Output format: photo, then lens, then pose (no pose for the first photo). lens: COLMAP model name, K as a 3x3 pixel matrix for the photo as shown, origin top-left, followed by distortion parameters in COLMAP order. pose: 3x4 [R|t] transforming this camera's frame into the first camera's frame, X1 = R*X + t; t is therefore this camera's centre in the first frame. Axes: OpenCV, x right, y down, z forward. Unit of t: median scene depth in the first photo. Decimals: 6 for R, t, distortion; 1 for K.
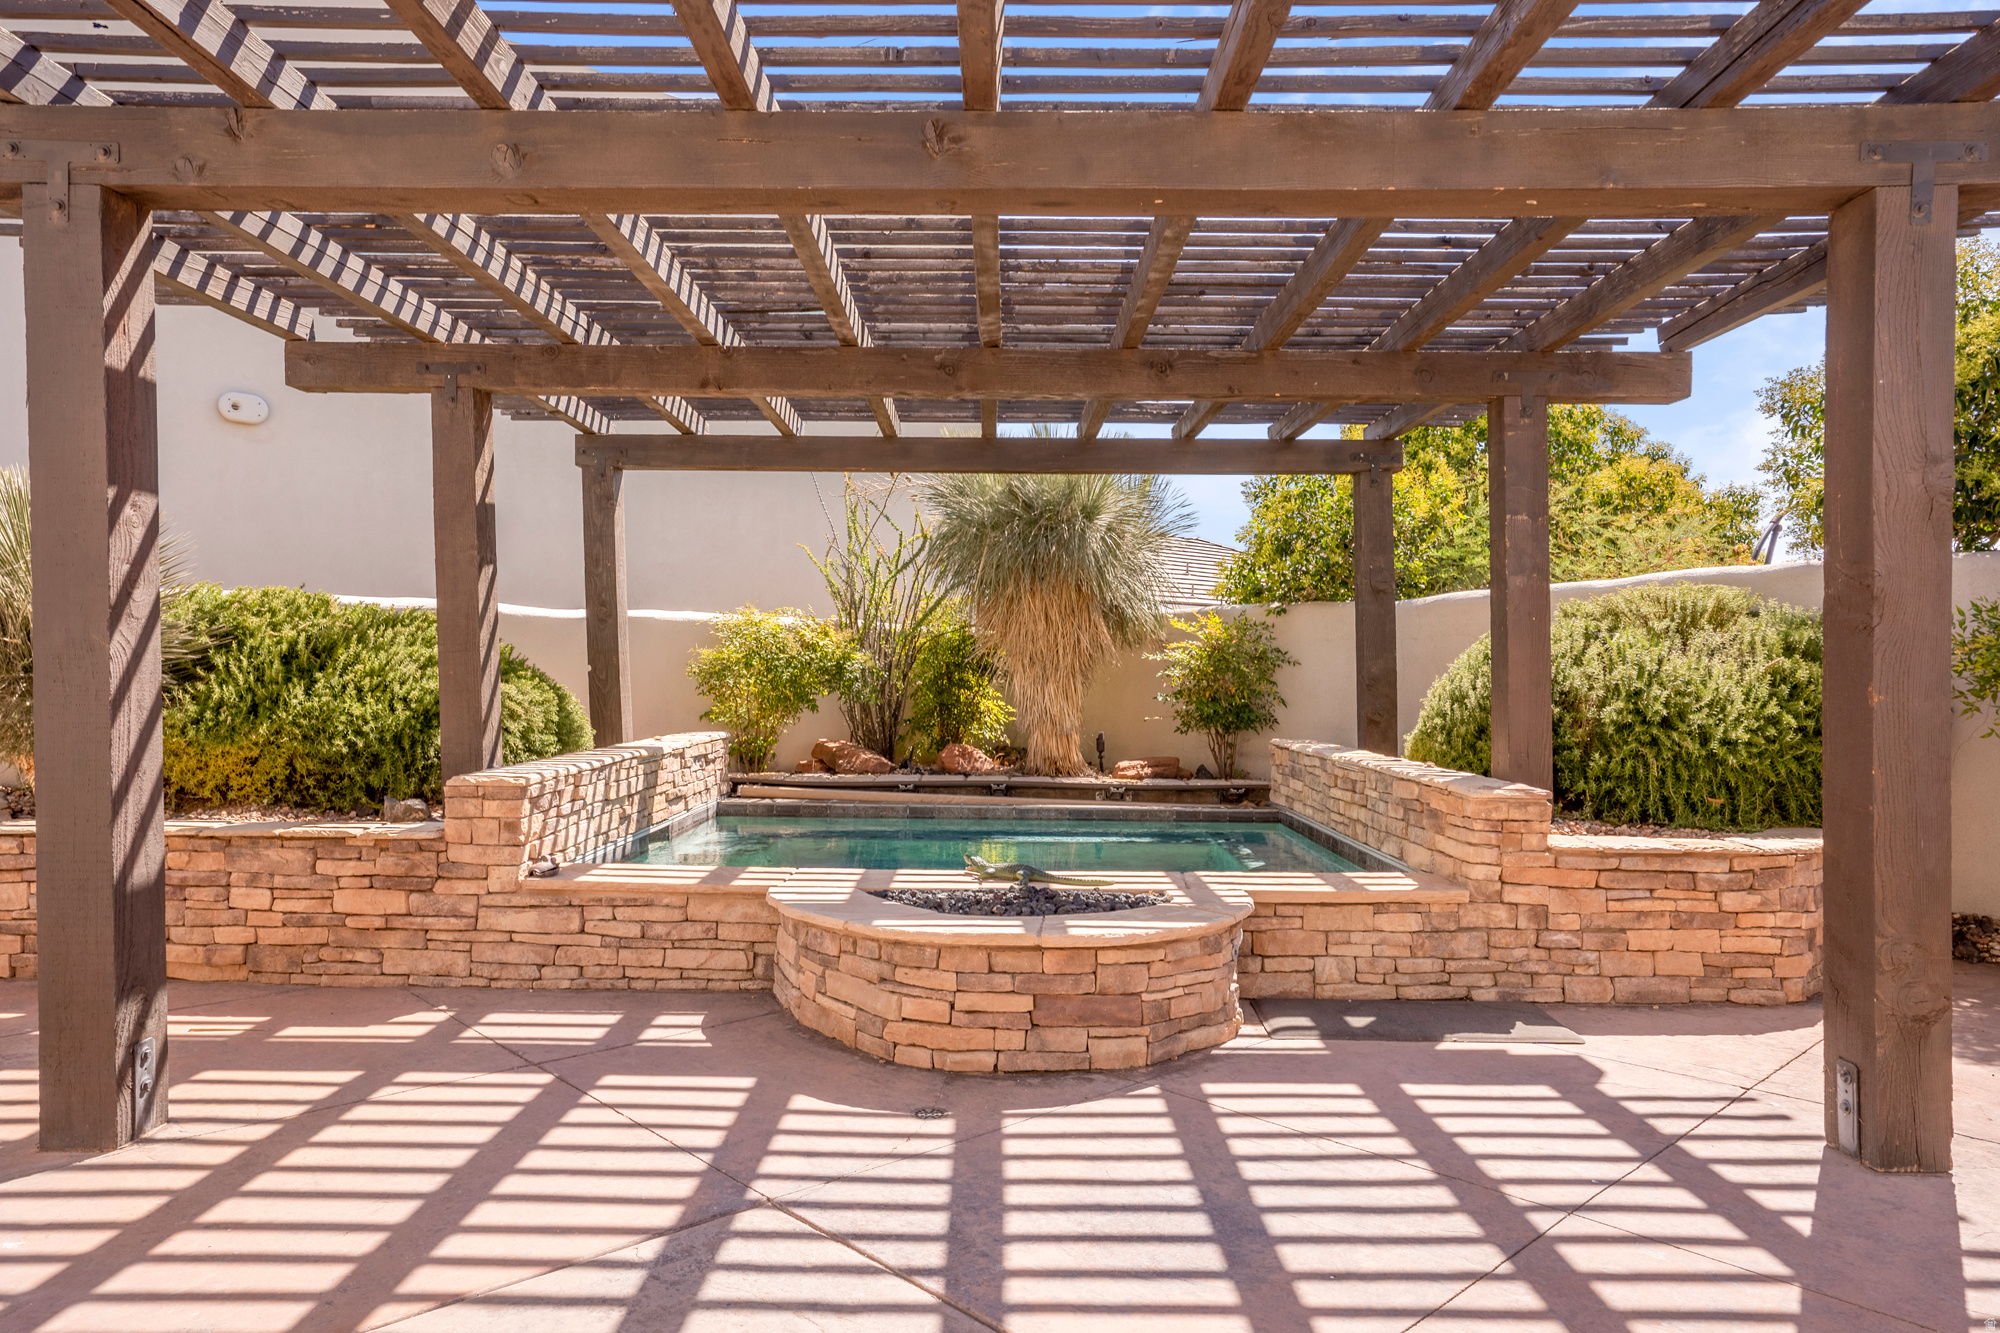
lens RADIAL K [[1252.4, 0, 998.0], [0, 1252.4, 658.7], [0, 0, 1]] dist [-0.036736, 0.000525]
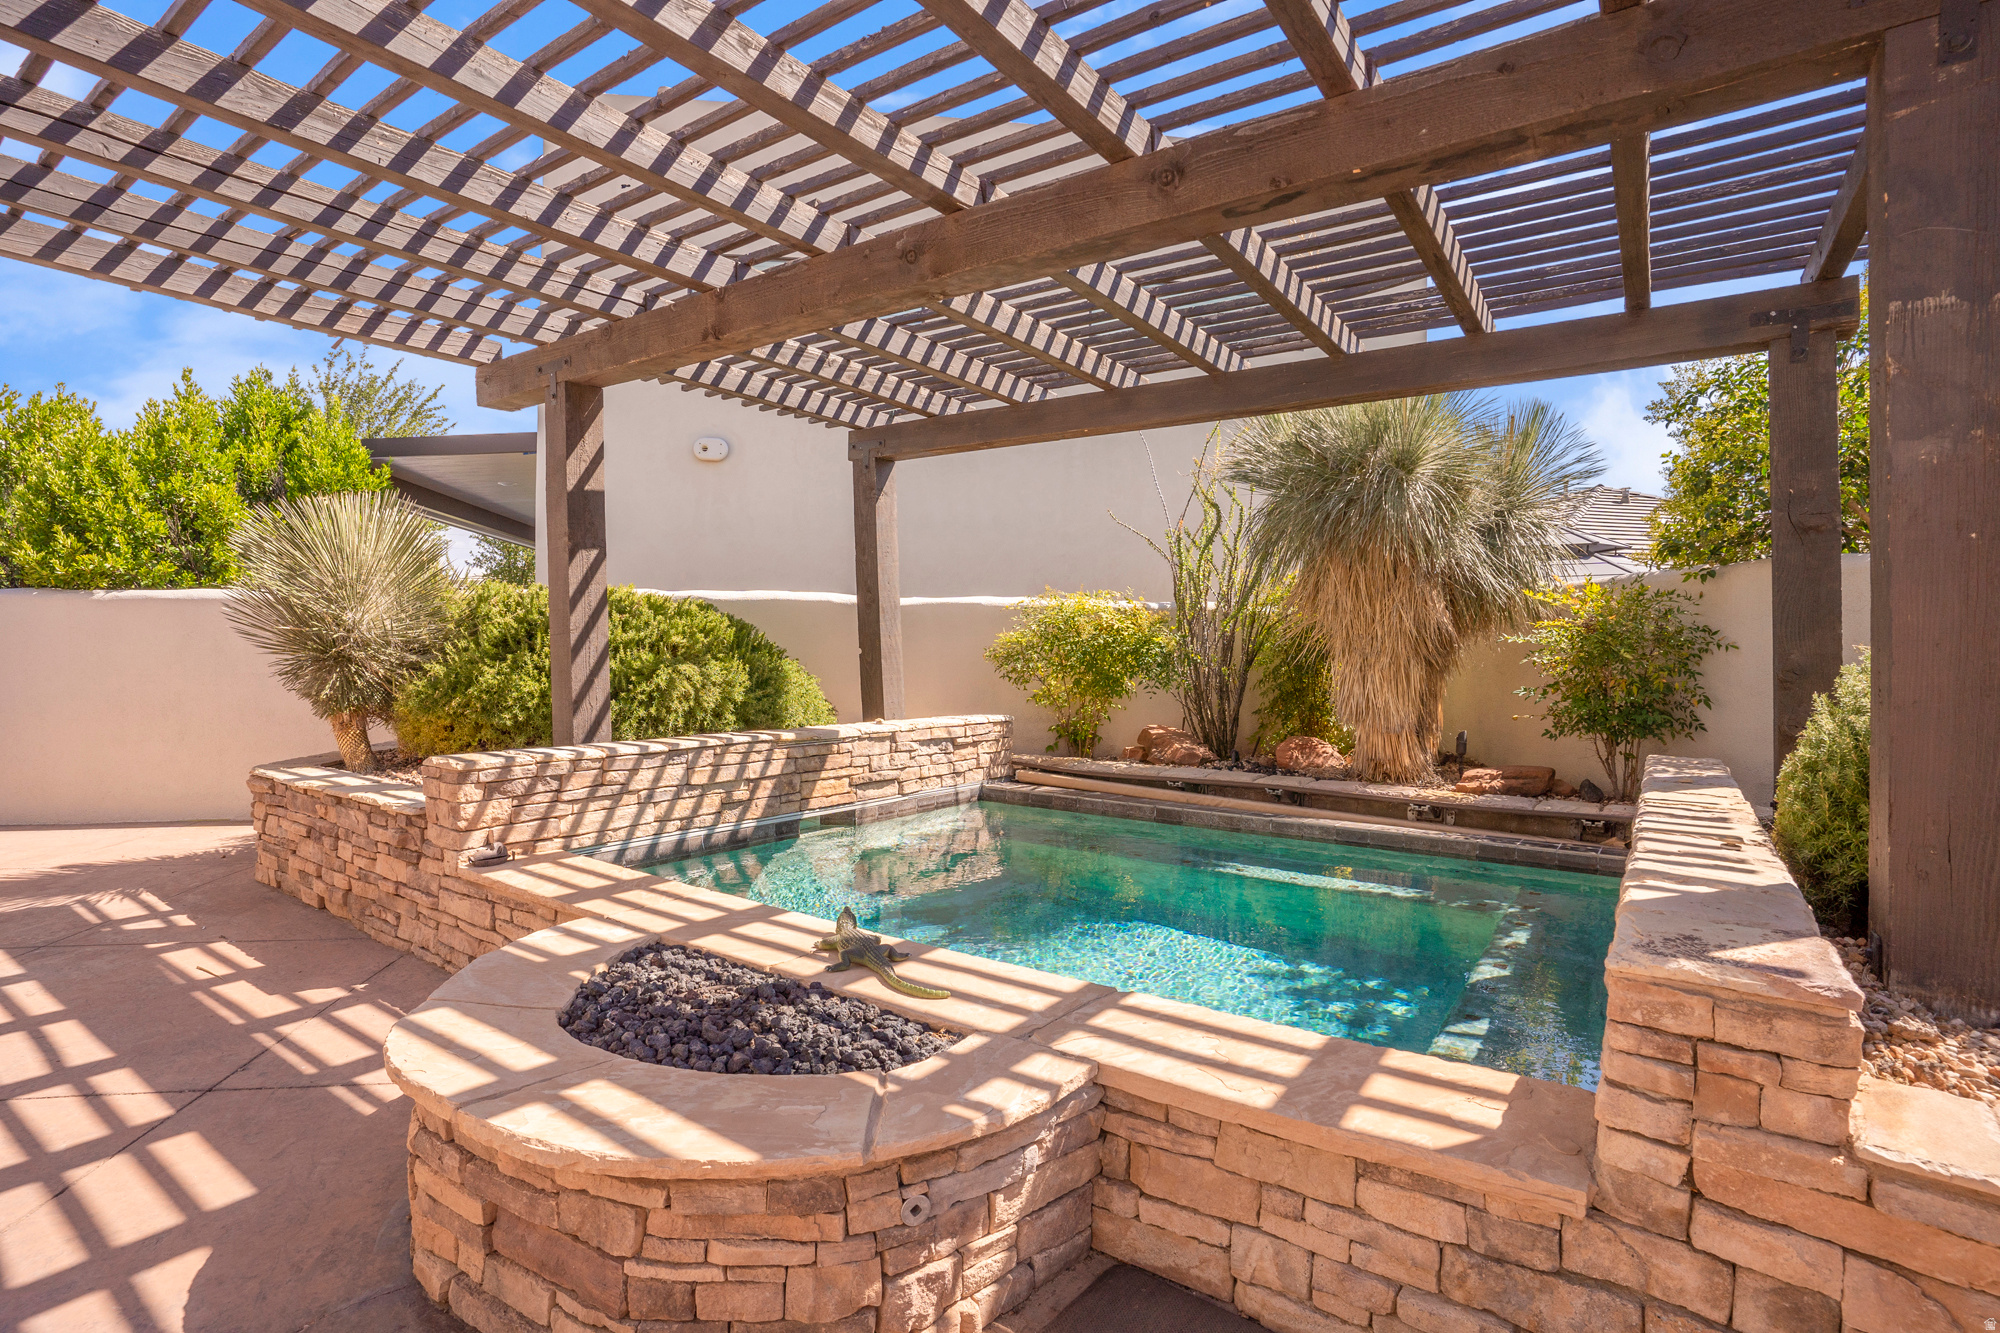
lens RADIAL K [[971.5, 0, 996.5], [0, 971.5, 672.7], [0, 0, 1]] dist [-0.035393, 0.005336]
pose [[0.826379, 0.014144, -0.562937, 0.236357], [0.000143, 0.999679, 0.025329, 0.004894], [0.563115, -0.021012, 0.826111, 0.384255]]
